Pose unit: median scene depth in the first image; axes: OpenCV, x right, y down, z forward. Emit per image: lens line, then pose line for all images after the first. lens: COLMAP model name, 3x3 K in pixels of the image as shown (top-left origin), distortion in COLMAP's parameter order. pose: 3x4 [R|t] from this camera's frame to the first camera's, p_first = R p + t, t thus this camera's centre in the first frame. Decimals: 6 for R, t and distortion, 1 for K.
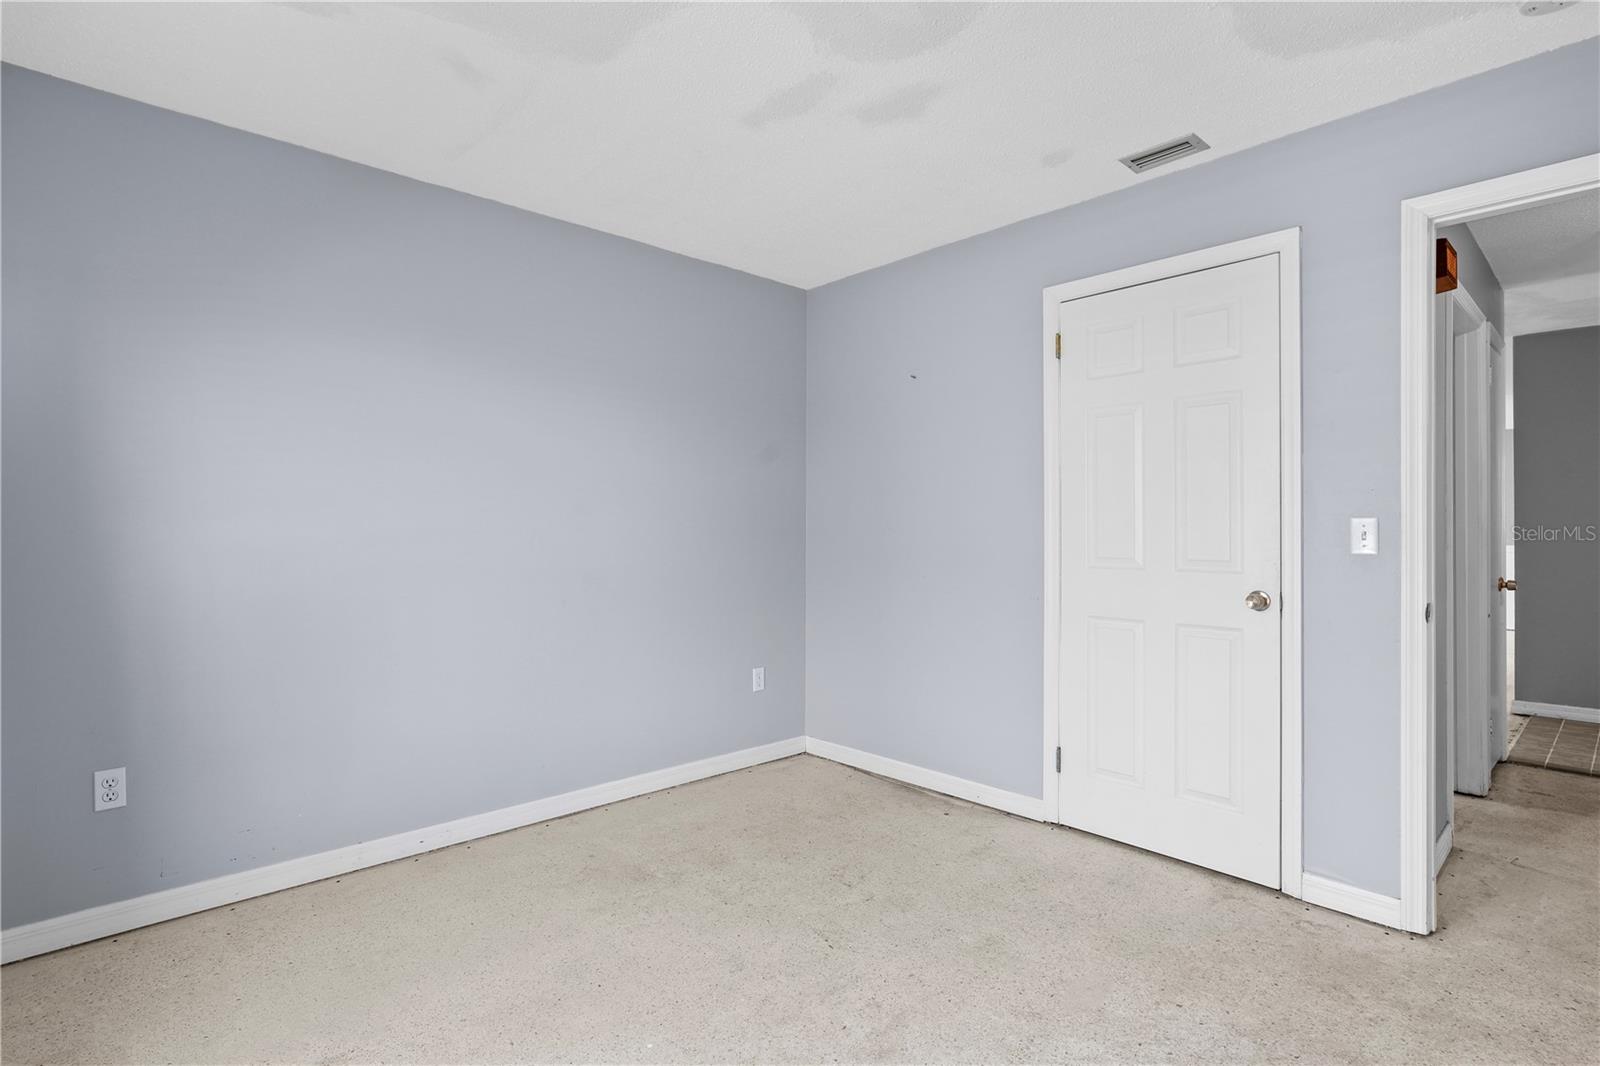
lens RADIAL K [[795.6, 0, 800.0], [0, 795.6, 533.0], [0, 0, 1]] dist [0.000286, 0.000261]
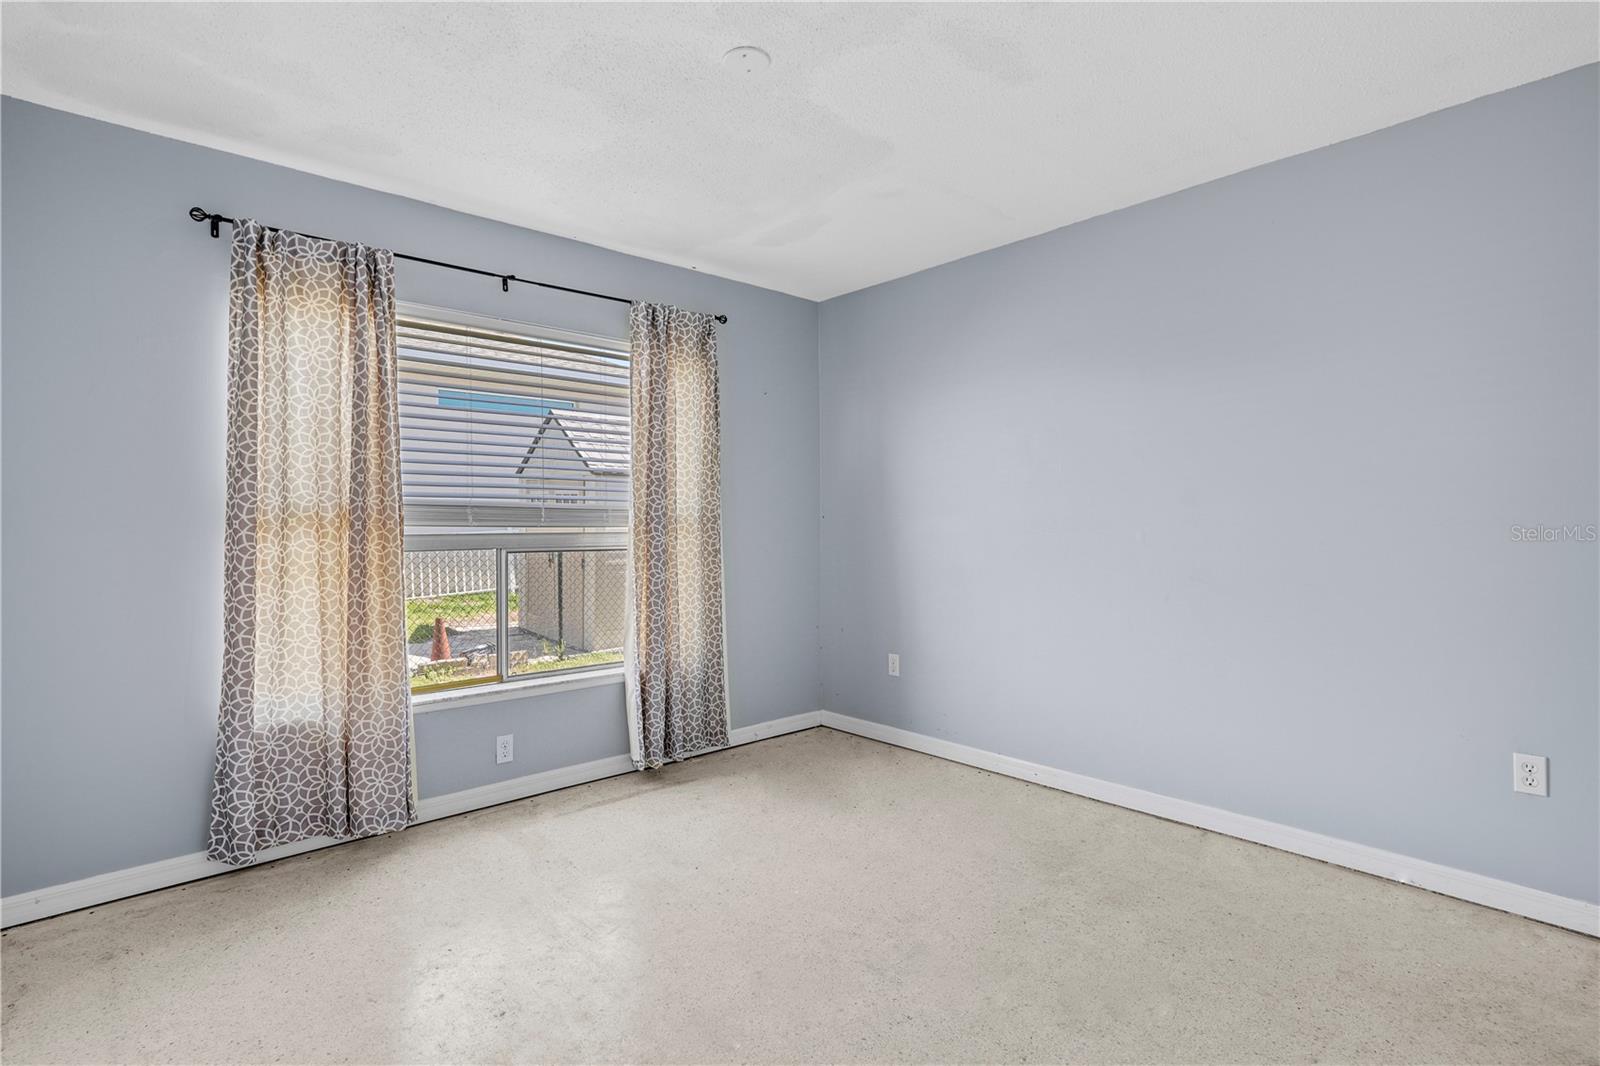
lens RADIAL K [[795.6, 0, 800.0], [0, 795.6, 533.0], [0, 0, 1]] dist [0.000286, 0.000261]
pose [[-0.017930, 0.021038, -0.999618, 0.802284], [0.004562, 0.999770, 0.020960, -0.017206], [0.999829, -0.004184, -0.018022, 0.682827]]
